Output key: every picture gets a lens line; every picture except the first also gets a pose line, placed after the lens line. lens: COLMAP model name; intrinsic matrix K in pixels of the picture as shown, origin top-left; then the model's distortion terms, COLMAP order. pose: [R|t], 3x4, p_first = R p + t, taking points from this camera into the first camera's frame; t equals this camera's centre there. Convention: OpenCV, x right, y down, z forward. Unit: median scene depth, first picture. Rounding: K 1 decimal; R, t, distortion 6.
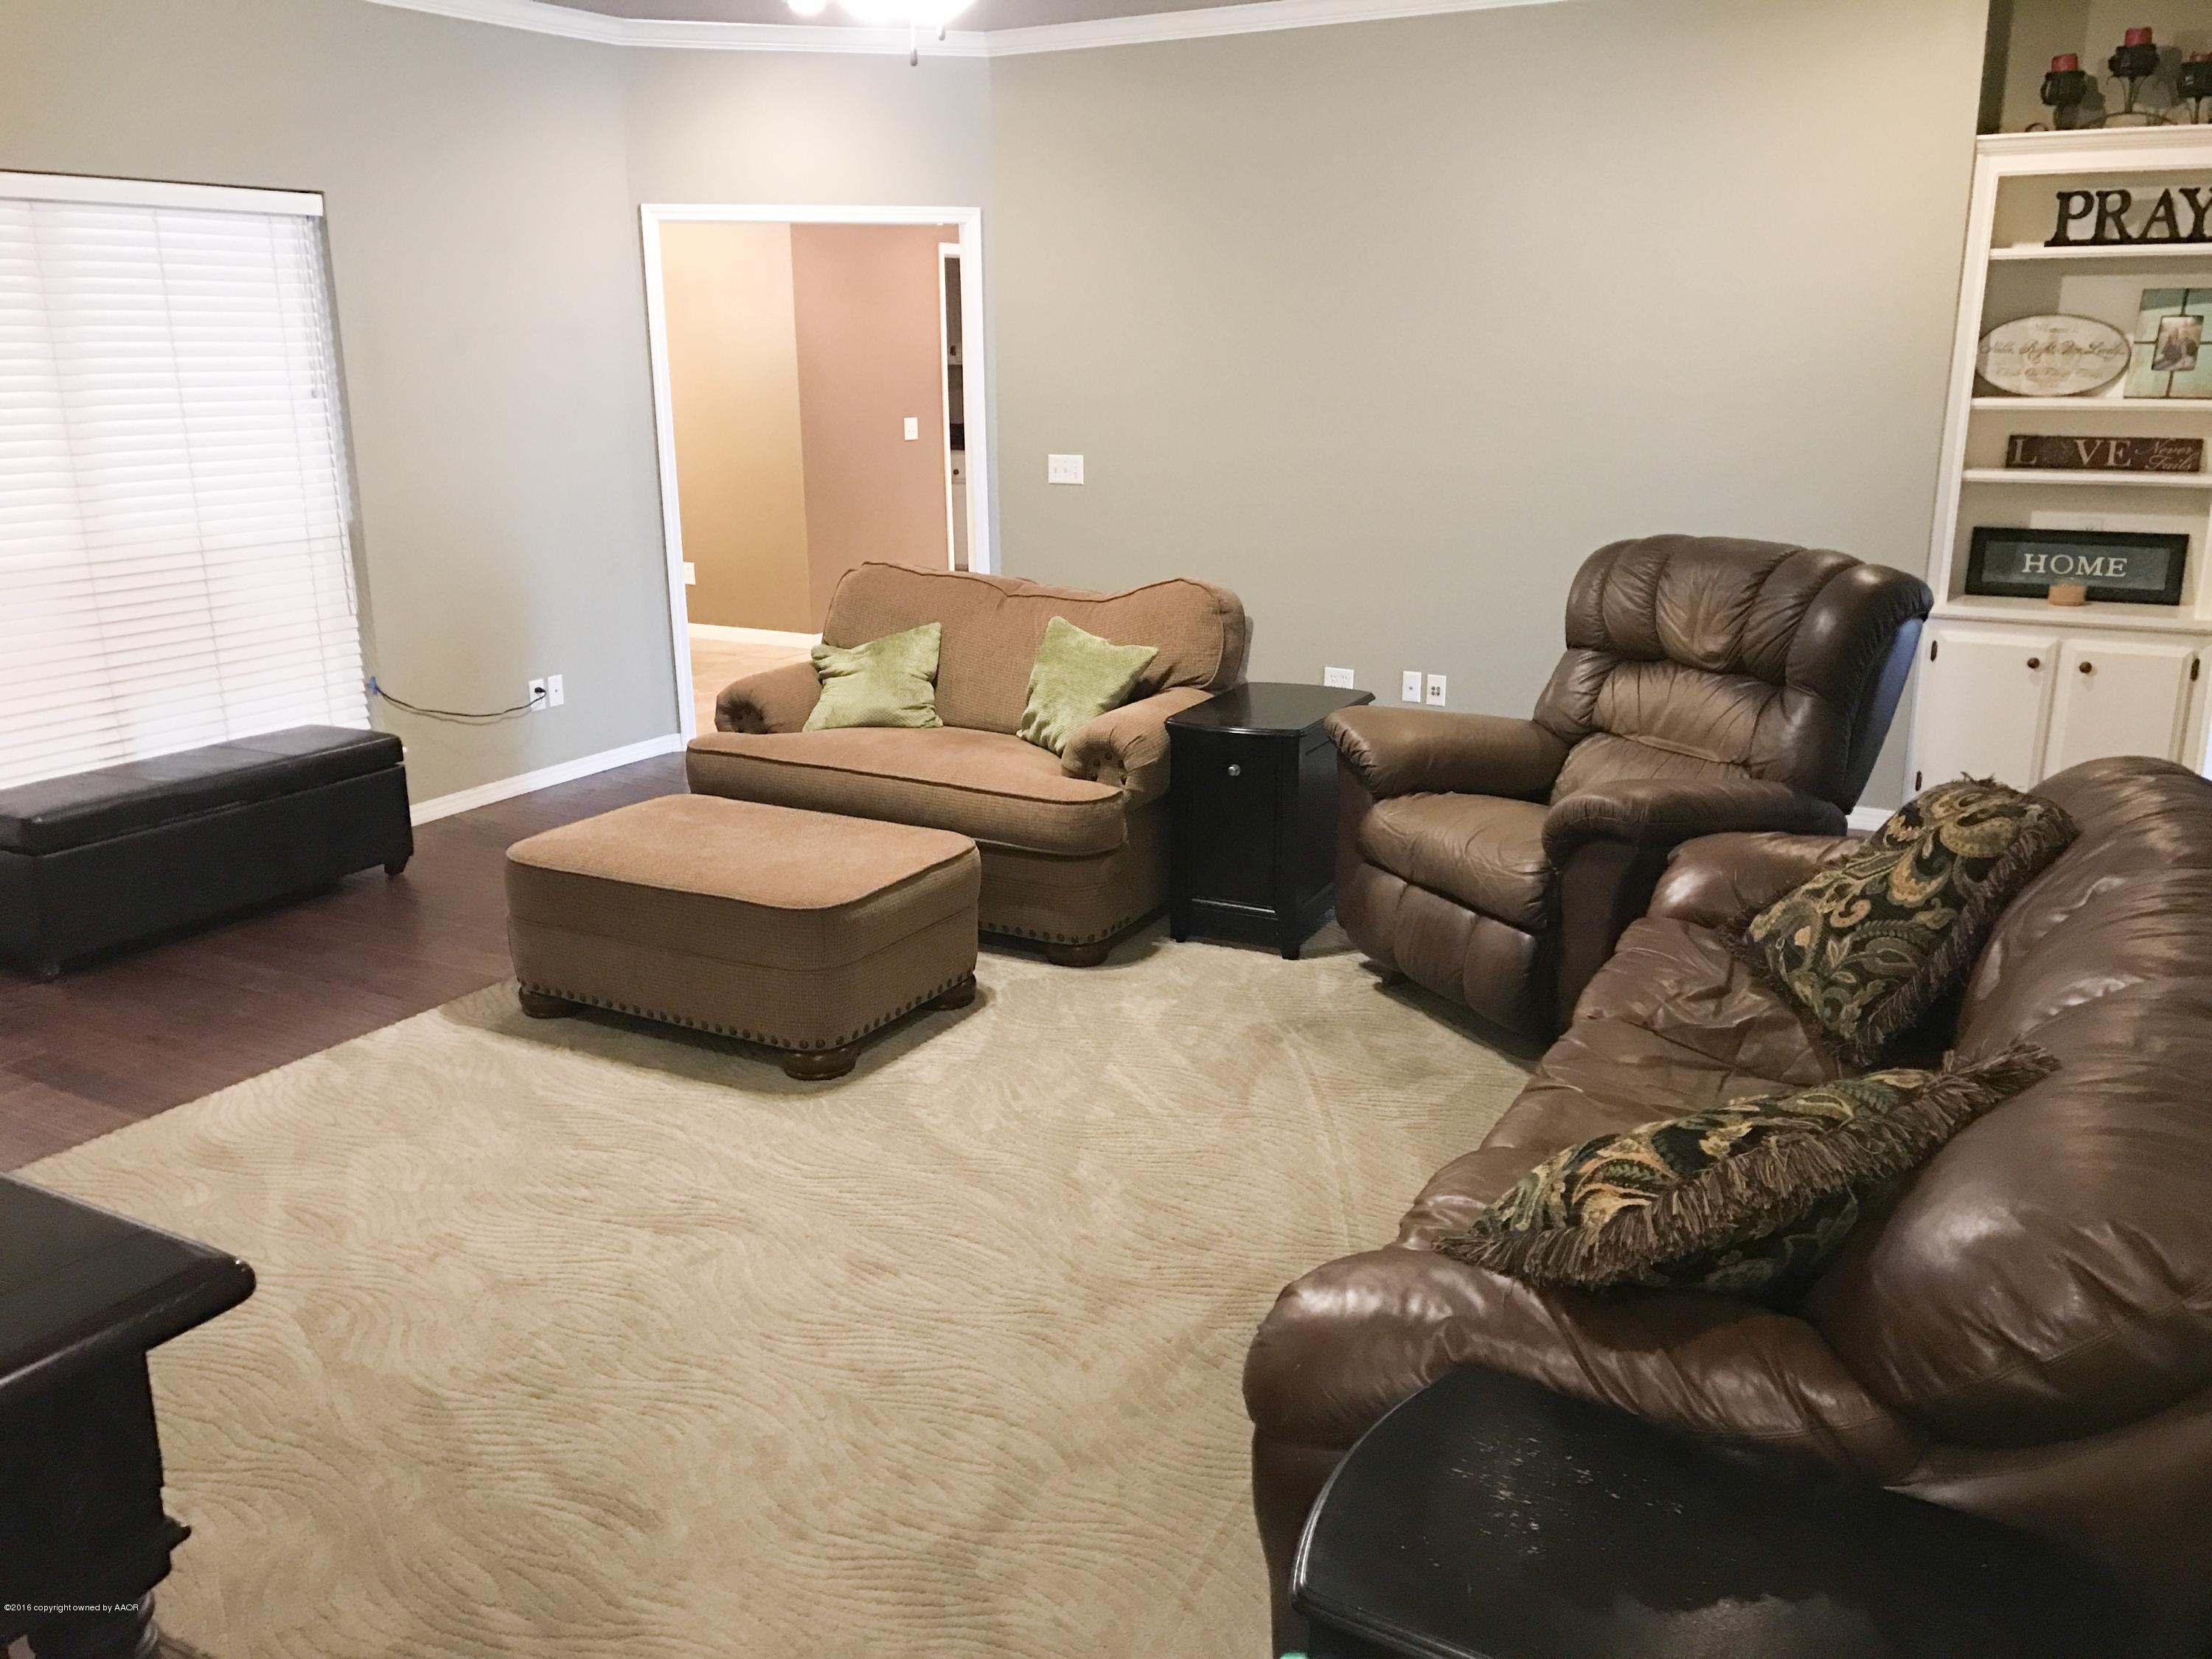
lens RADIAL K [[1825.5, 0, 1108.7], [0, 1825.5, 829.4], [0, 0, 1]] dist [0.070423, -0.079294]
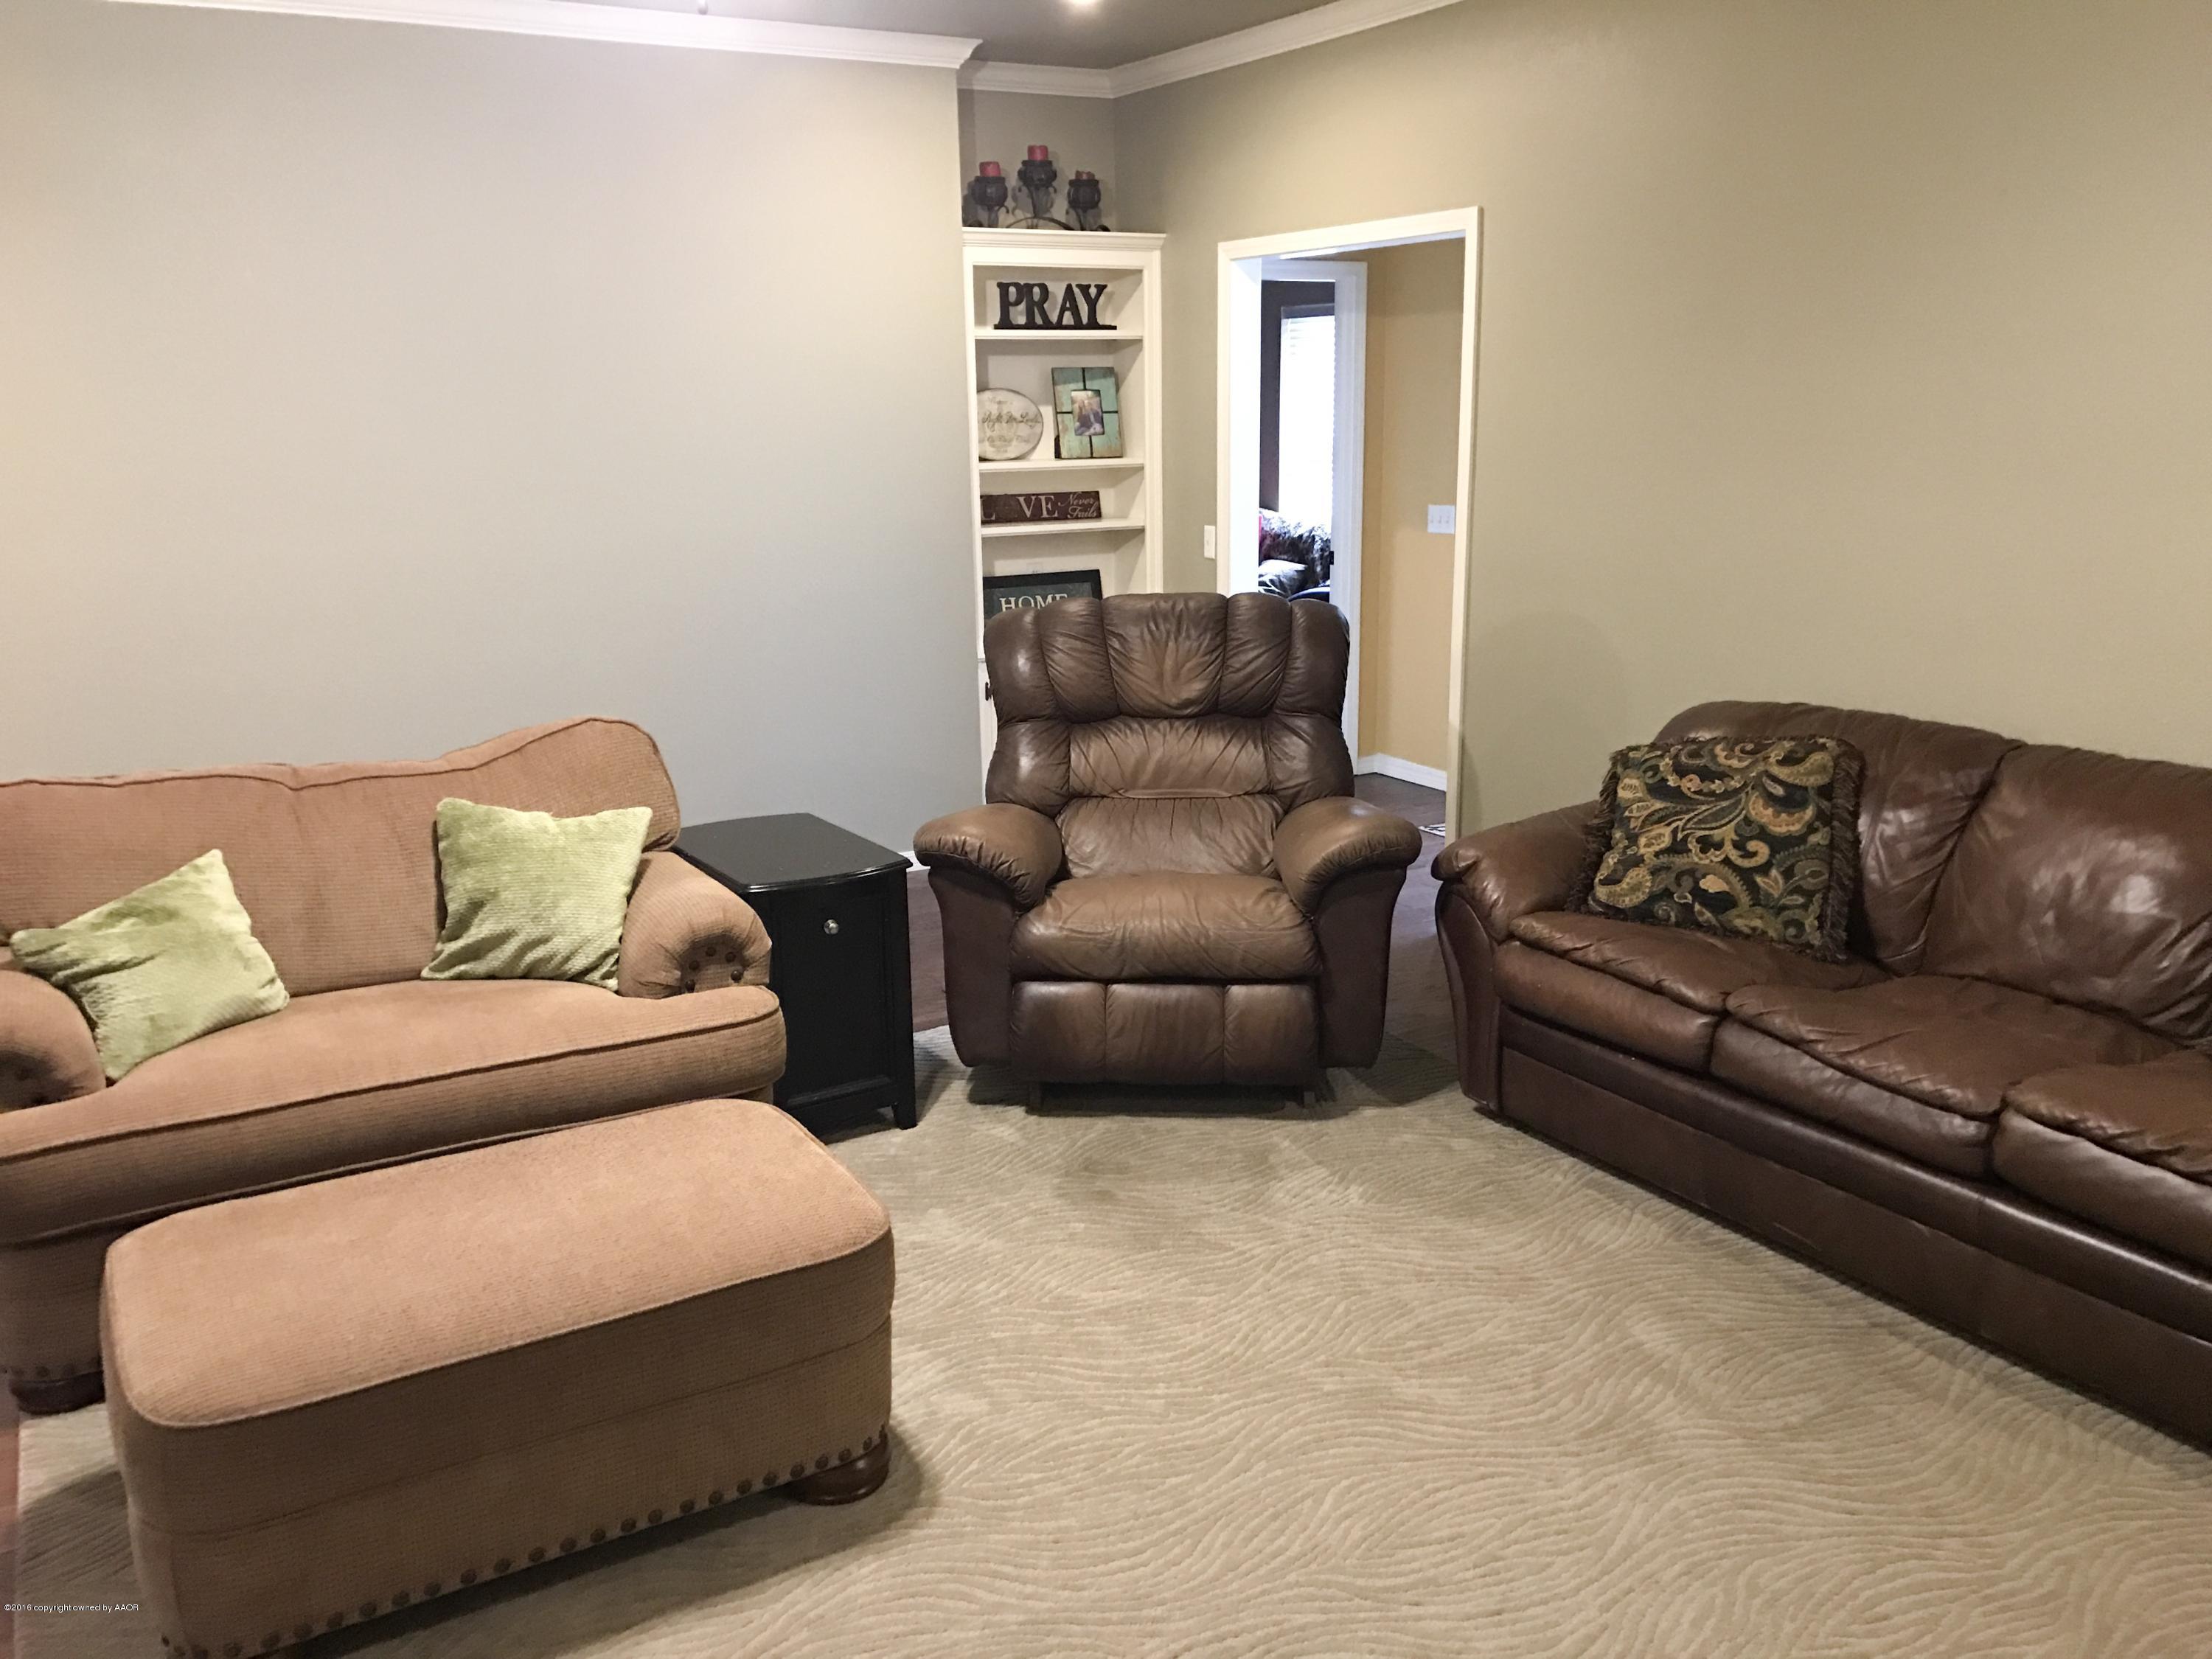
lens RADIAL K [[1825.5, 0, 1113.8], [0, 1825.5, 839.3], [0, 0, 1]] dist [0.070423, -0.079294]
pose [[0.497543, -0.205438, 0.842761, -0.522489], [0.237971, 0.966602, 0.095135, -0.112599], [-0.834159, 0.153219, 0.529815, 0.432207]]
